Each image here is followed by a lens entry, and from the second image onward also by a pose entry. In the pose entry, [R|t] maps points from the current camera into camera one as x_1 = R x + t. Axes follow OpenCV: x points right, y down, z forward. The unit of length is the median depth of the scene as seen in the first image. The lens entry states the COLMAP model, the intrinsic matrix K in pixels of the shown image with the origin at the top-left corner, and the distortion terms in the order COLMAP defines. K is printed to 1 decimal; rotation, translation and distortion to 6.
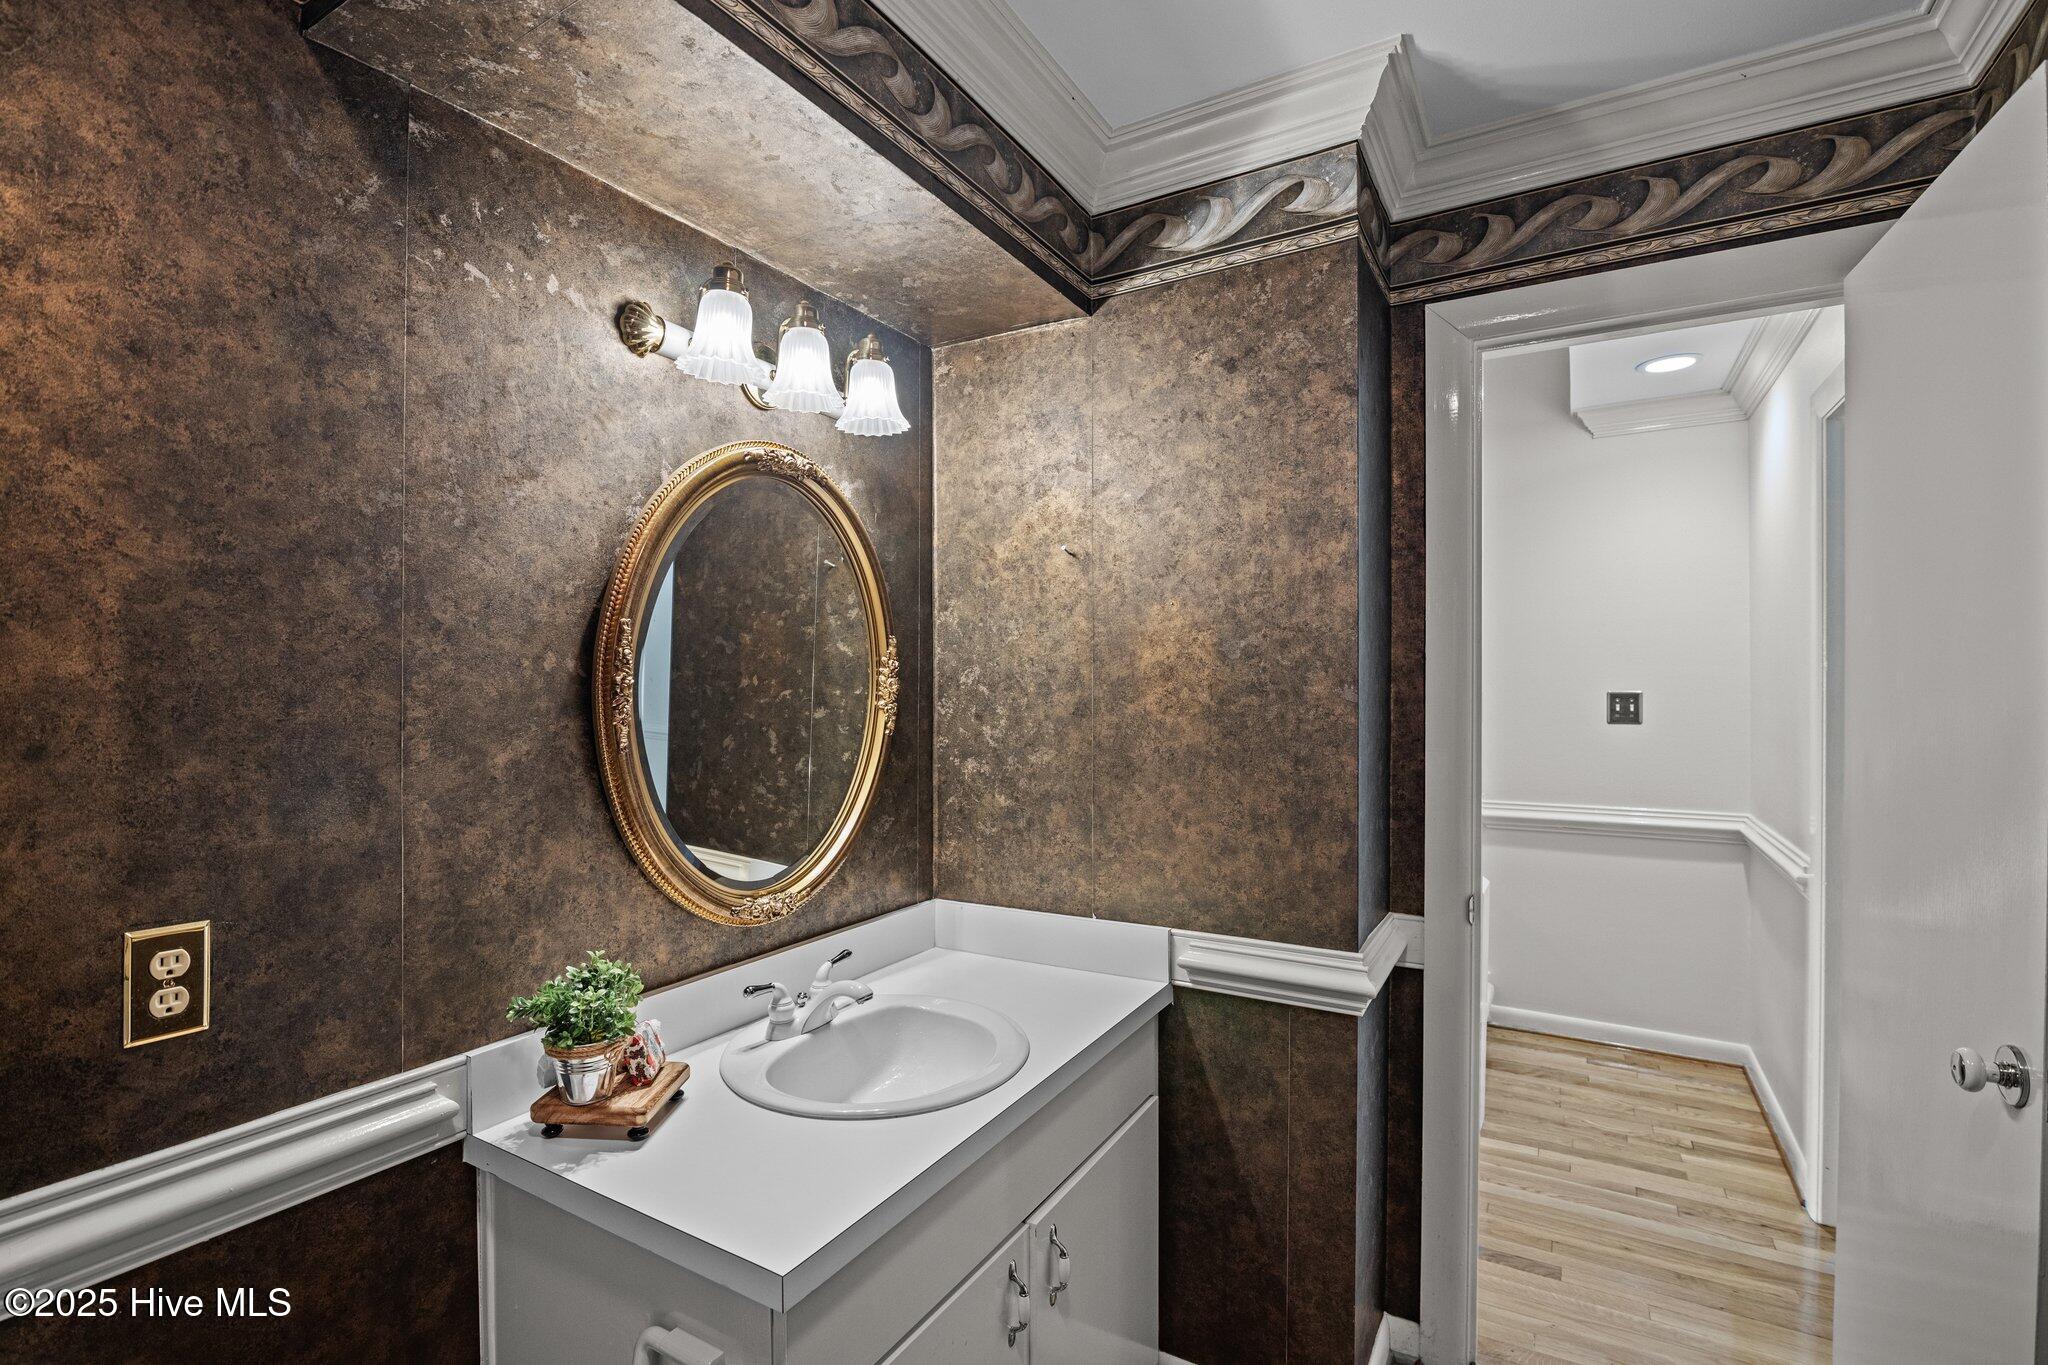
lens RADIAL K [[940.0, 0, 1026.8], [0, 940.0, 690.3], [0, 0, 1]] dist [-0.018157, 0.000602]
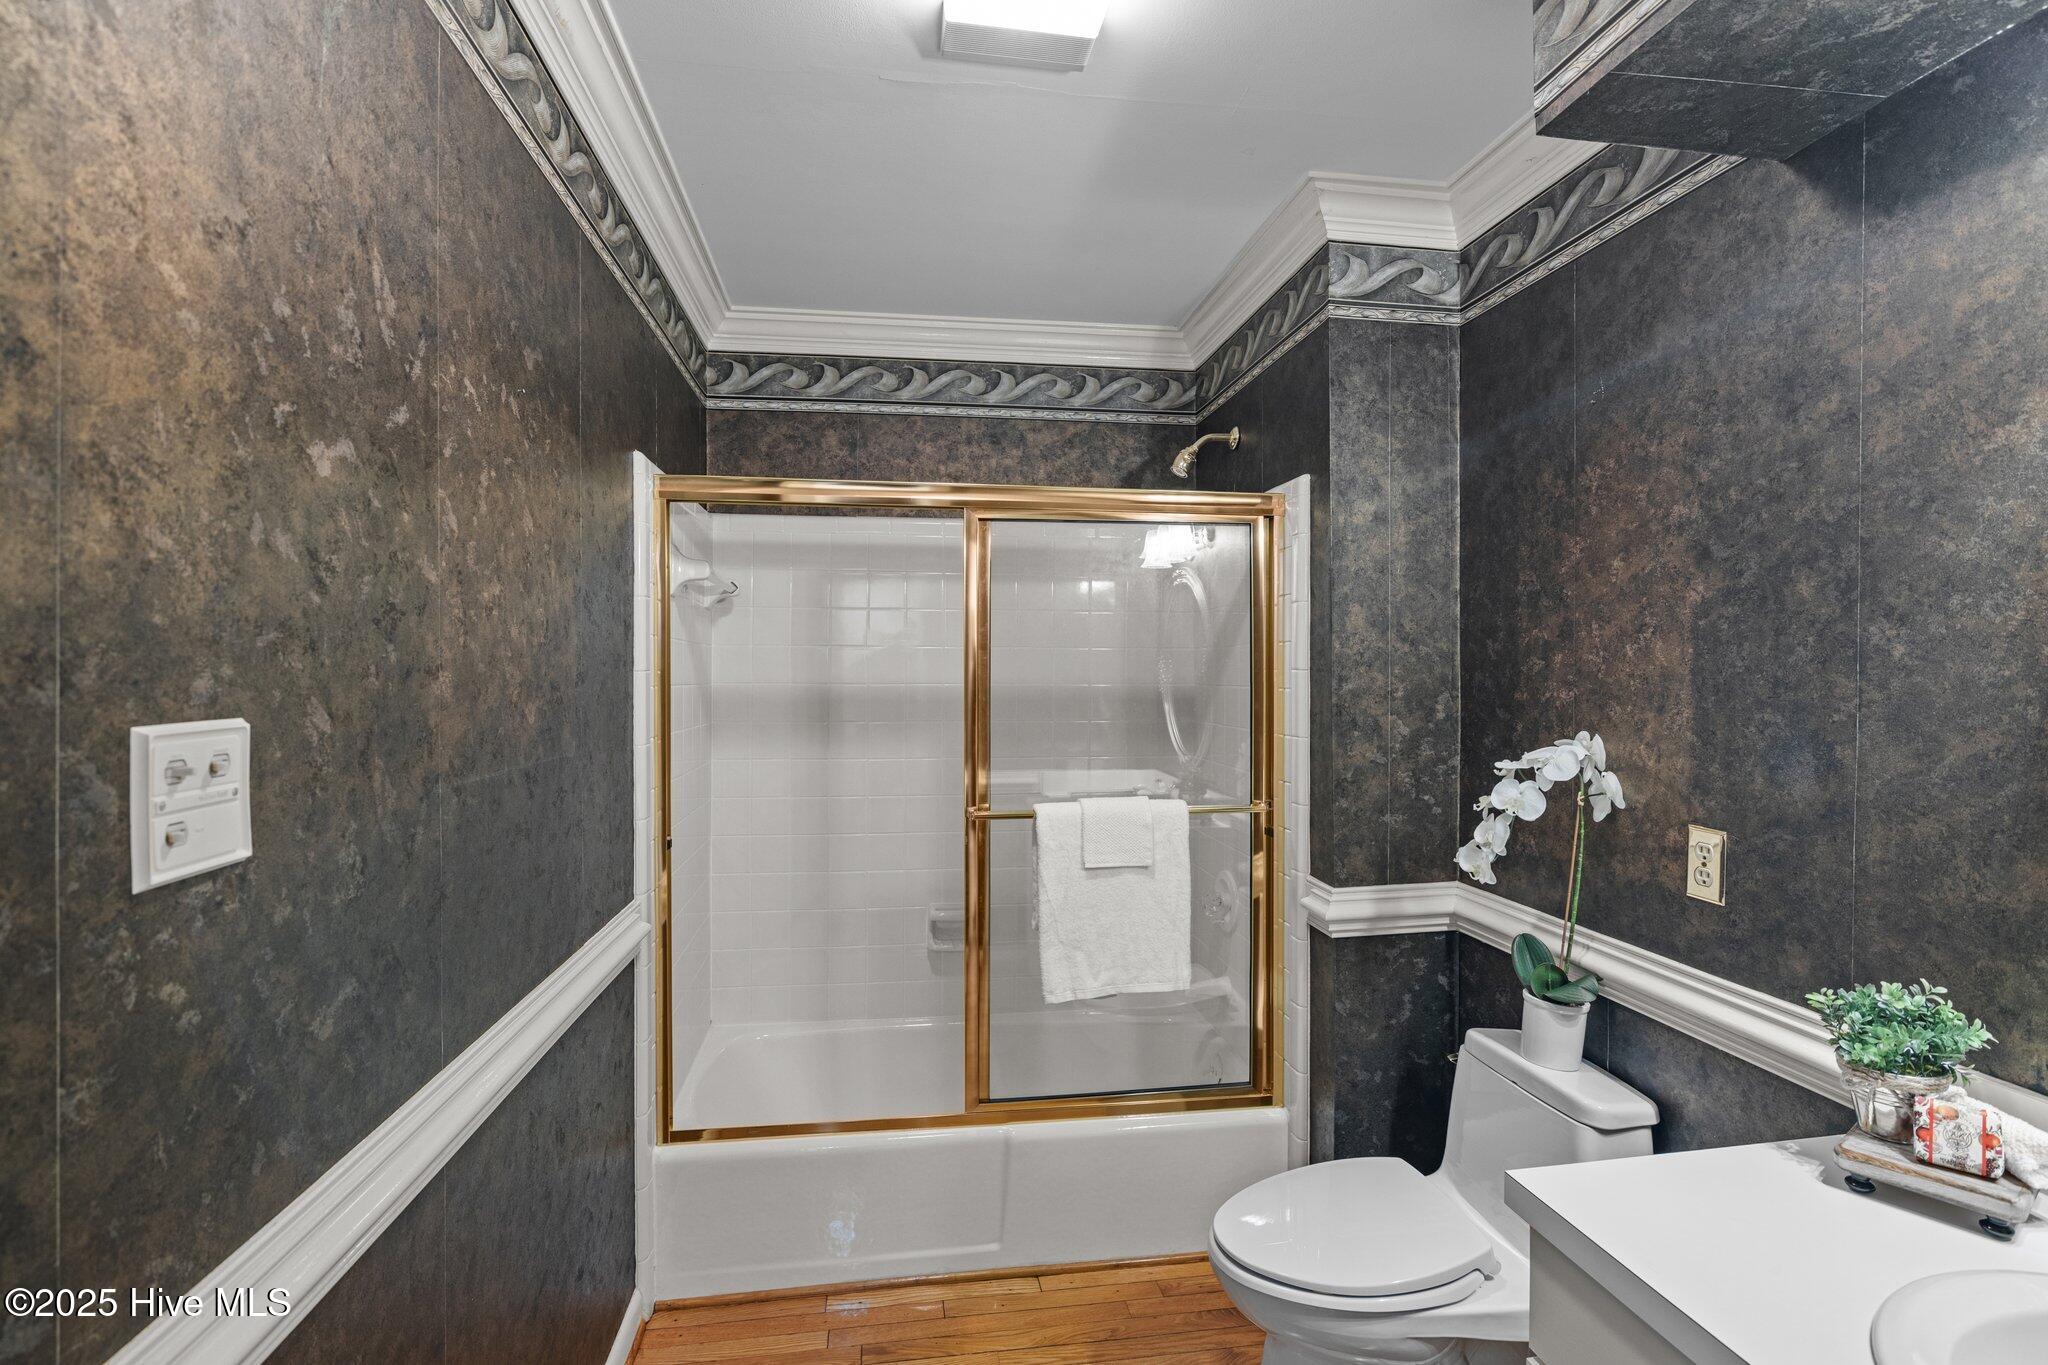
lens RADIAL K [[940.0, 0, 1022.8], [0, 940.0, 678.1], [0, 0, 1]] dist [-0.018157, 0.000602]
pose [[-0.779710, -0.001423, -0.626140, 0.756229], [-0.007047, 0.999954, 0.006503, 0.003914], [0.626101, 0.009483, -0.779684, 1.222393]]
